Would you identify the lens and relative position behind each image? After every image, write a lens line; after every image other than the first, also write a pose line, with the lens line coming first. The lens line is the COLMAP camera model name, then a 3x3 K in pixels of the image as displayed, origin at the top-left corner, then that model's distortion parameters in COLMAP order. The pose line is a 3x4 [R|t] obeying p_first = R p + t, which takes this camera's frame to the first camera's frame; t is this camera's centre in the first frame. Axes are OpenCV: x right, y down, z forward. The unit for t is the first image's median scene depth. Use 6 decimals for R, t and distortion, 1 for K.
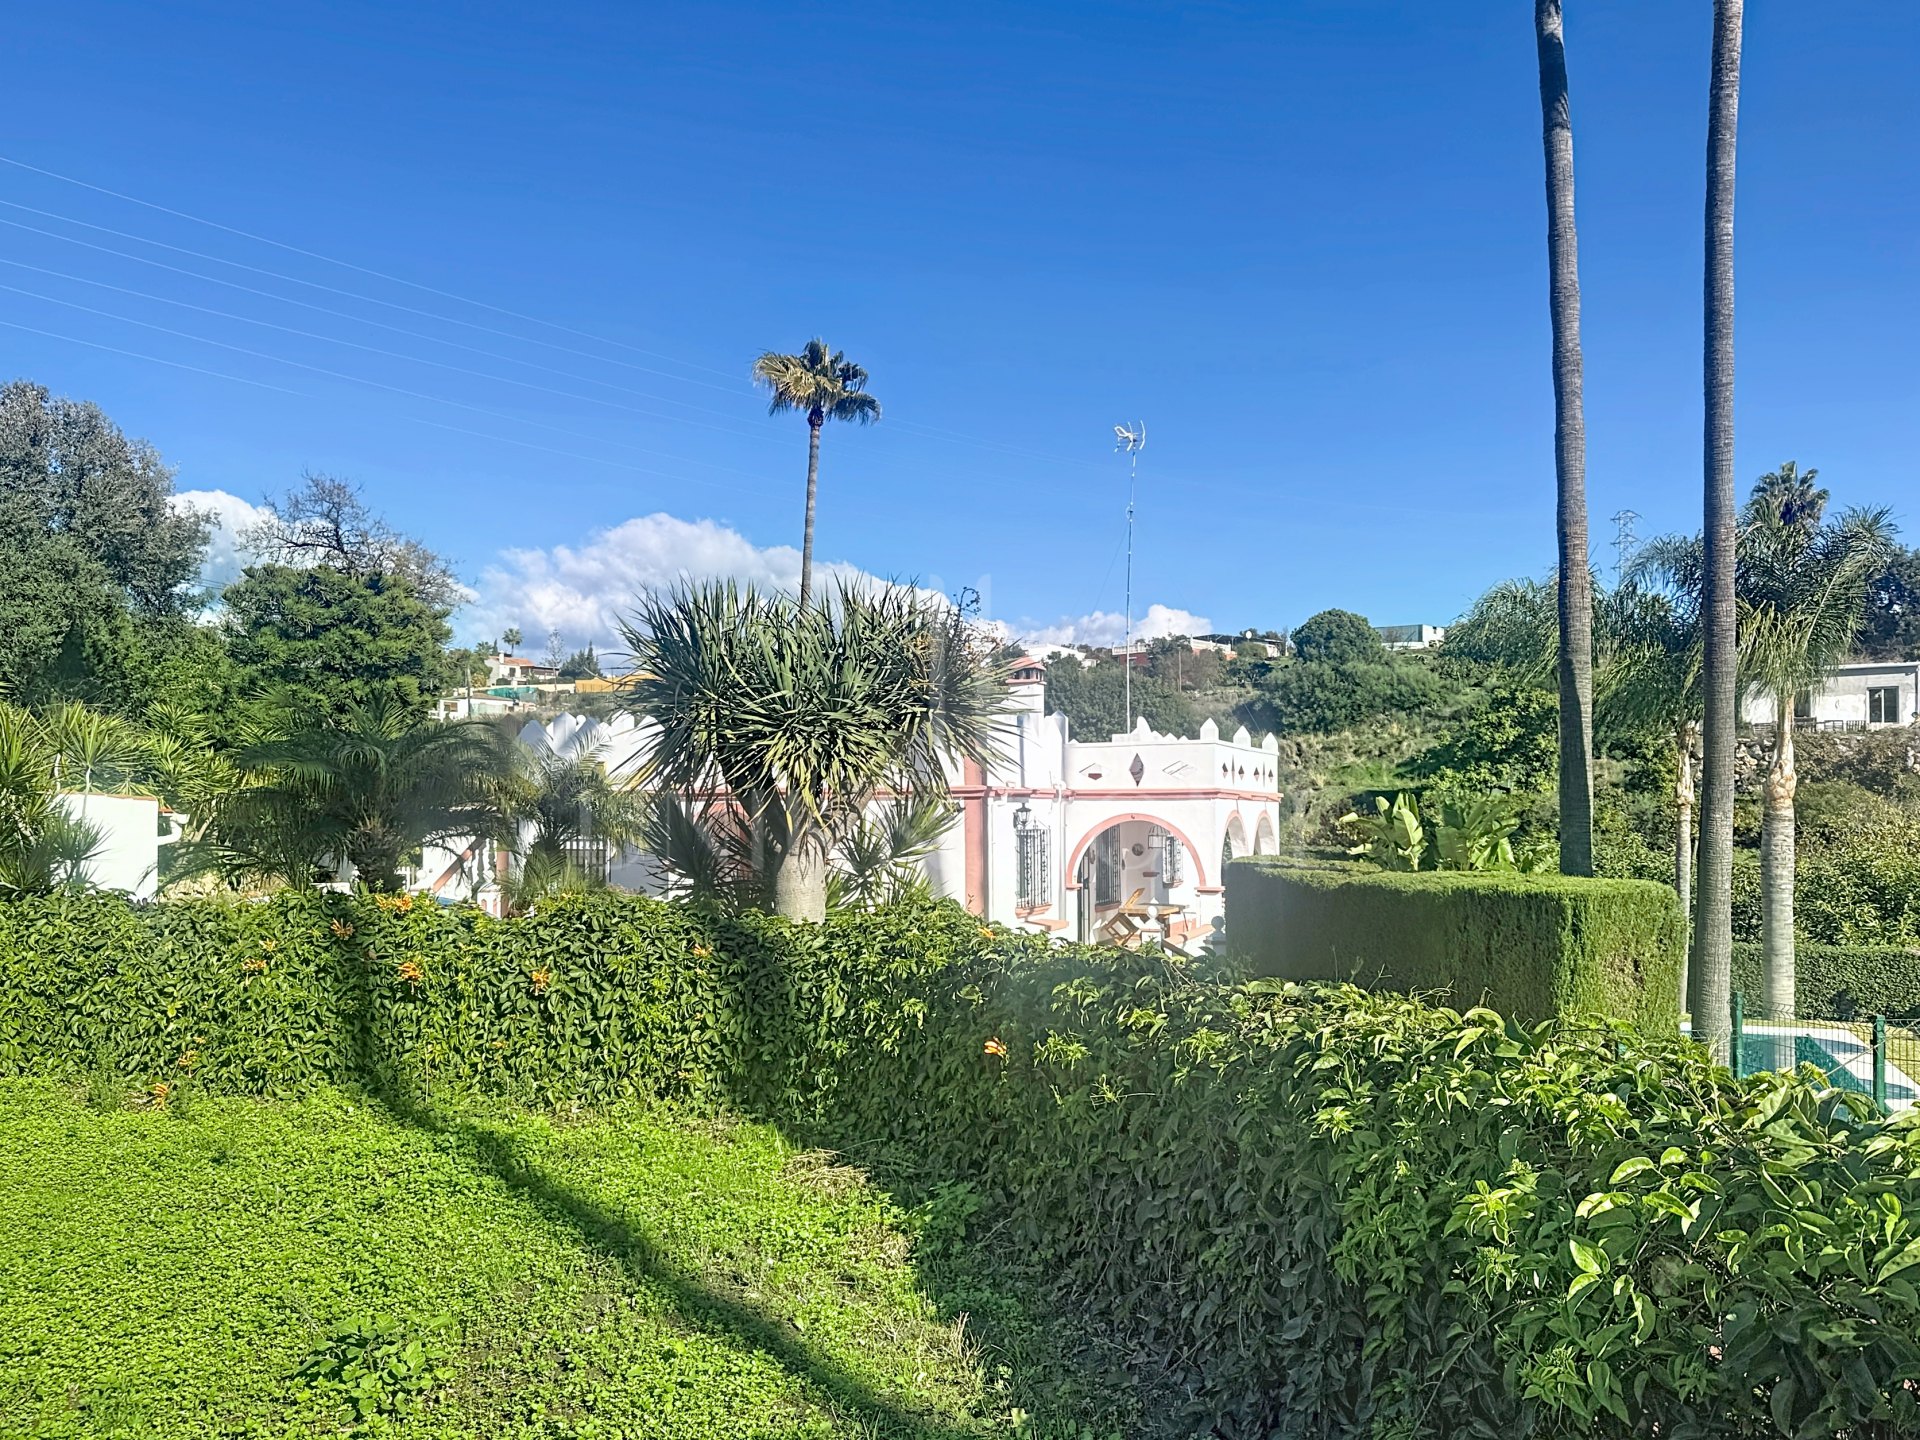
lens RADIAL K [[1419.2, 0, 948.4], [0, 1419.2, 791.3], [0, 0, 1]] dist [0.097195, -0.150378]
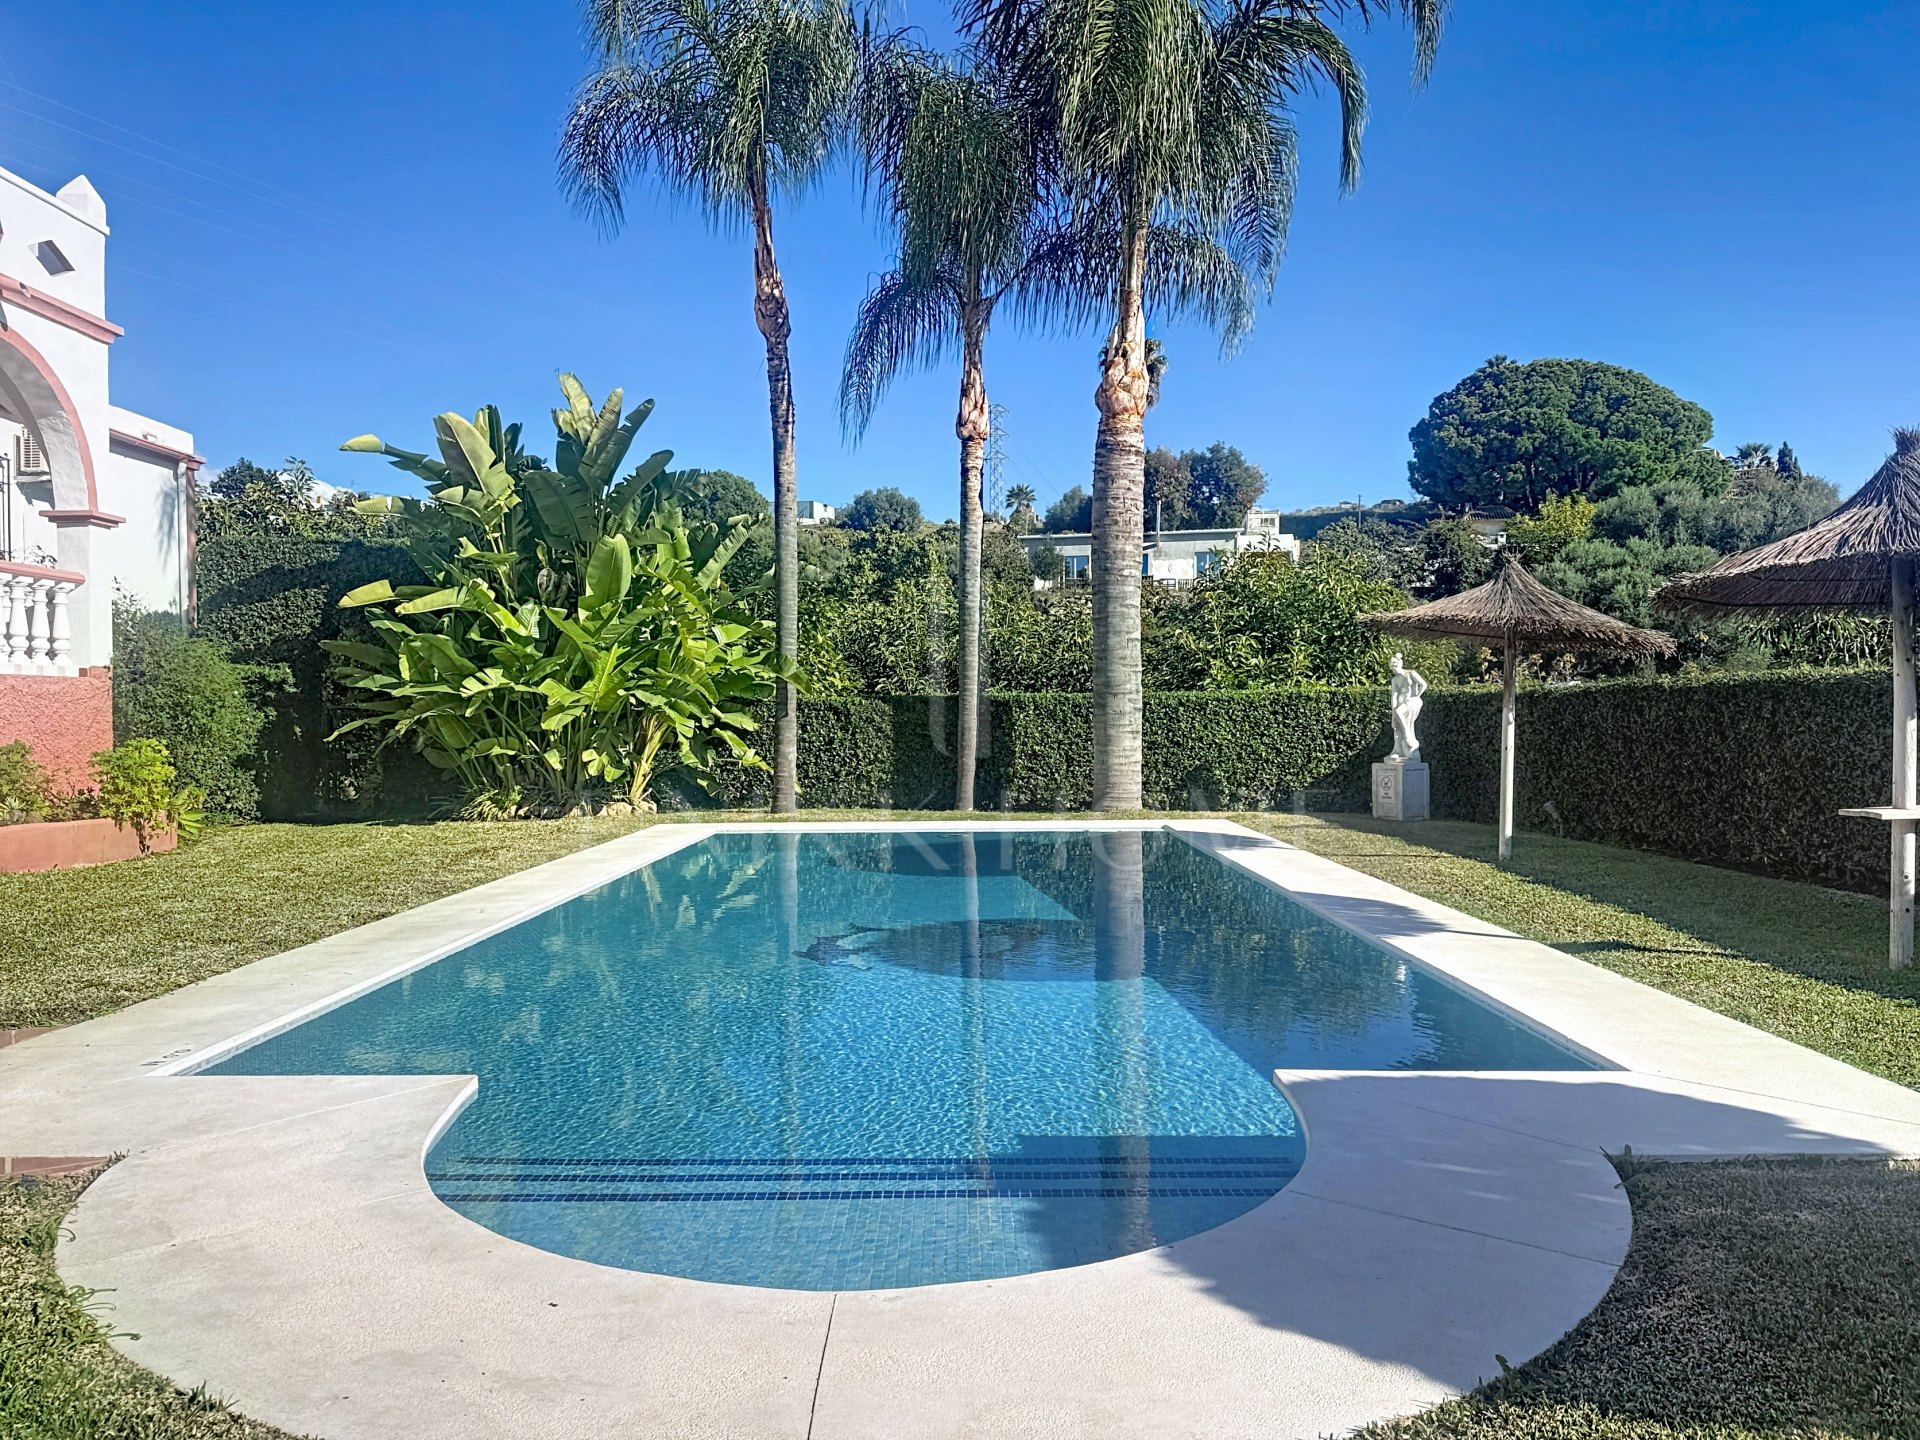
lens RADIAL K [[1313.9, 0, 926.7], [0, 1313.9, 760.4], [0, 0, 1]] dist [0.074914, -0.169331]
pose [[0.929319, -0.014687, 0.368986, 0.115646], [-0.002347, 0.998954, 0.045675, 0.041938], [-0.369270, -0.043313, 0.928312, 0.200543]]
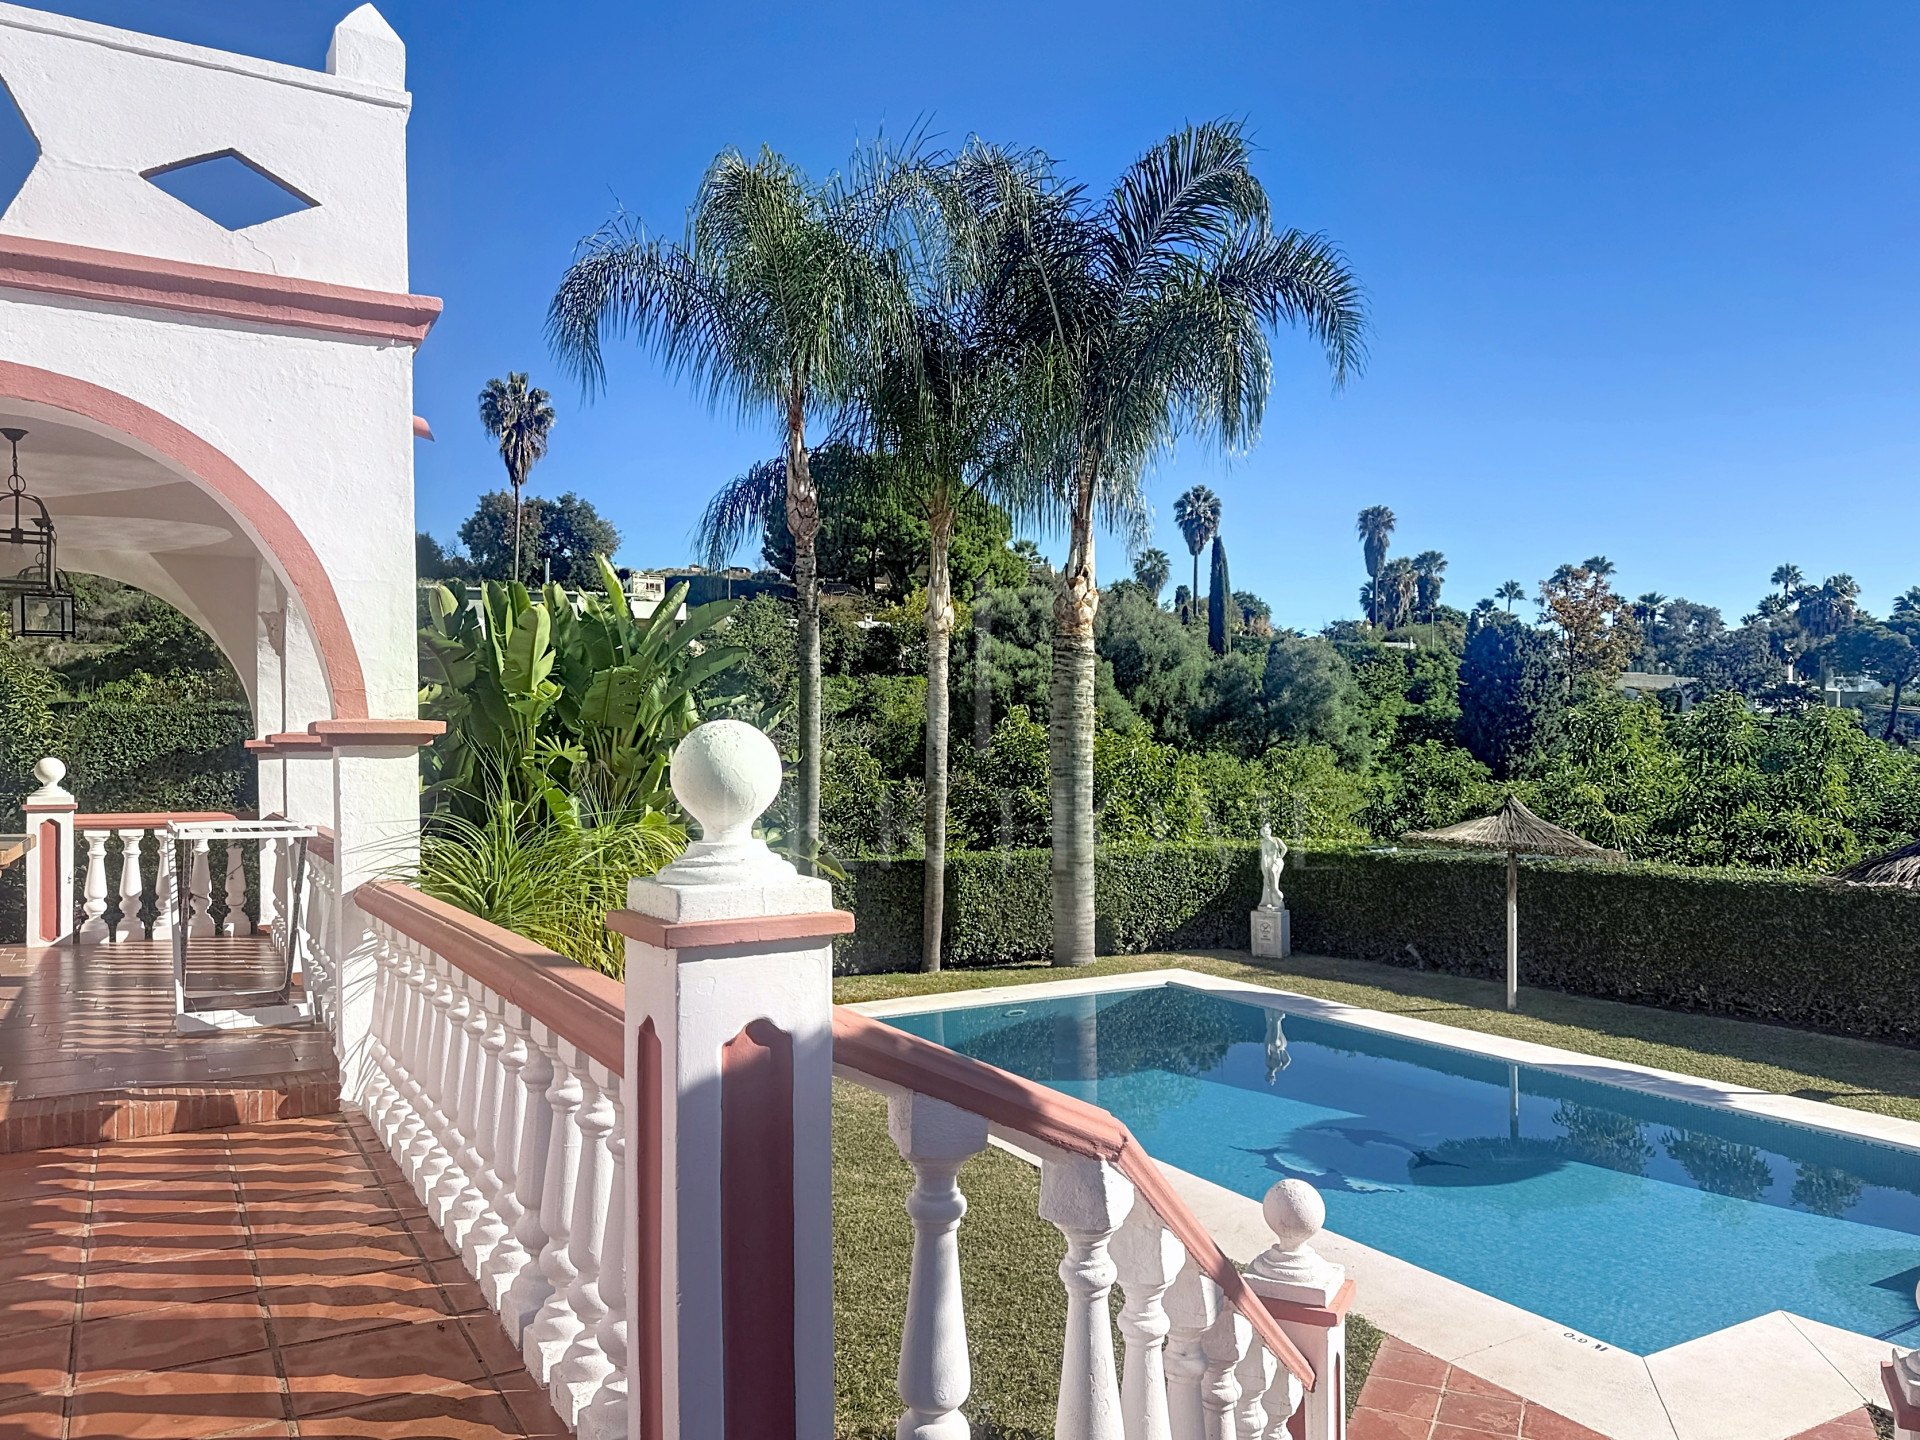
lens RADIAL K [[1369.0, 0, 962.4], [0, 1369.0, 752.2], [0, 0, 1]] dist [0.127998, -0.201080]
pose [[0.593529, 0.000793, 0.804812, 0.017532], [-0.006440, 0.999972, 0.003764, 0.022159], [-0.804787, -0.007417, 0.593518, 0.246618]]
